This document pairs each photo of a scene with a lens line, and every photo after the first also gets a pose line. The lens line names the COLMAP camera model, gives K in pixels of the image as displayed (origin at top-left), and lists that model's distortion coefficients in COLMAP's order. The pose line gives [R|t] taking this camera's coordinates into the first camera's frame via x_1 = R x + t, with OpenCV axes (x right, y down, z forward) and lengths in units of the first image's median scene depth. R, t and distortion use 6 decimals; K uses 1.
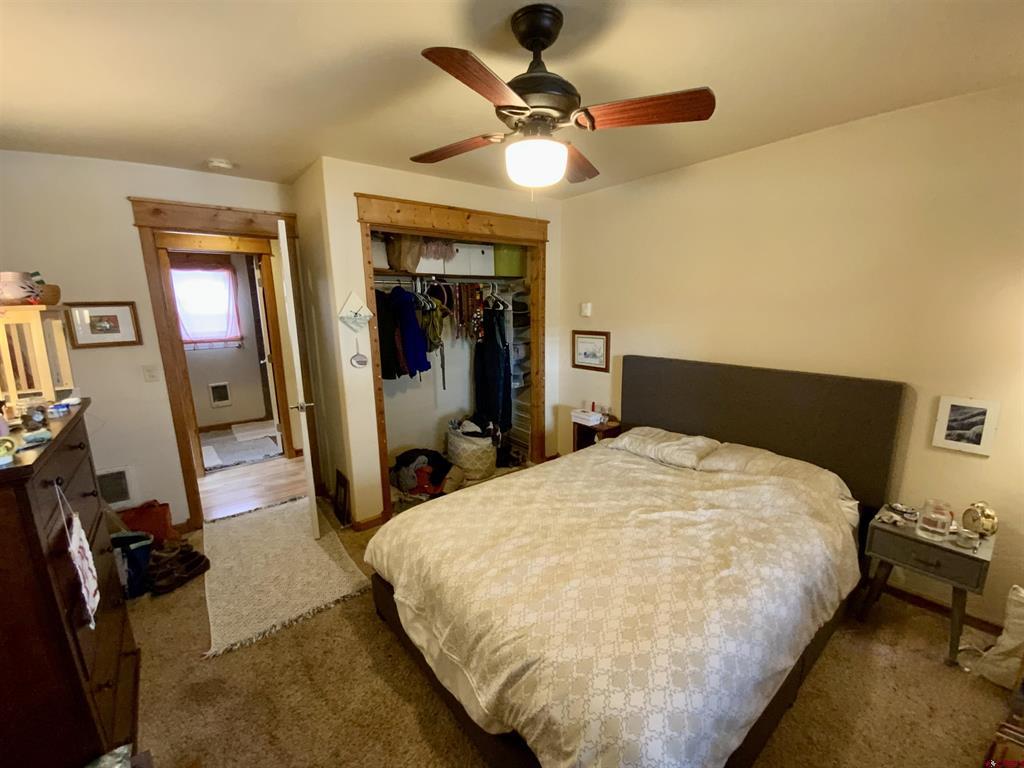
lens RADIAL K [[417.3, 0, 512.0], [0, 417.3, 384.0], [0, 0, 1]] dist [-0.000832, -0.000264]
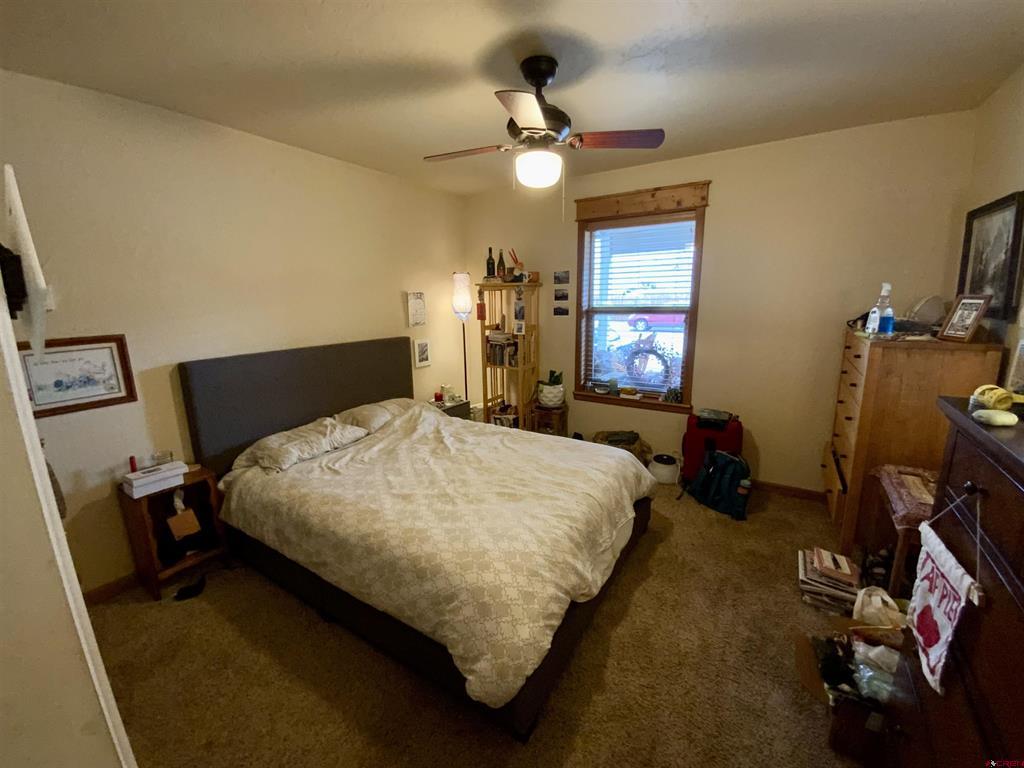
lens RADIAL K [[417.3, 0, 512.0], [0, 417.3, 384.0], [0, 0, 1]] dist [-0.000832, -0.000264]
pose [[-0.331025, -0.169350, 0.928301, -0.744430], [0.200441, 0.948694, 0.244546, -0.130175], [-0.922088, 0.267021, -0.280097, 0.956409]]
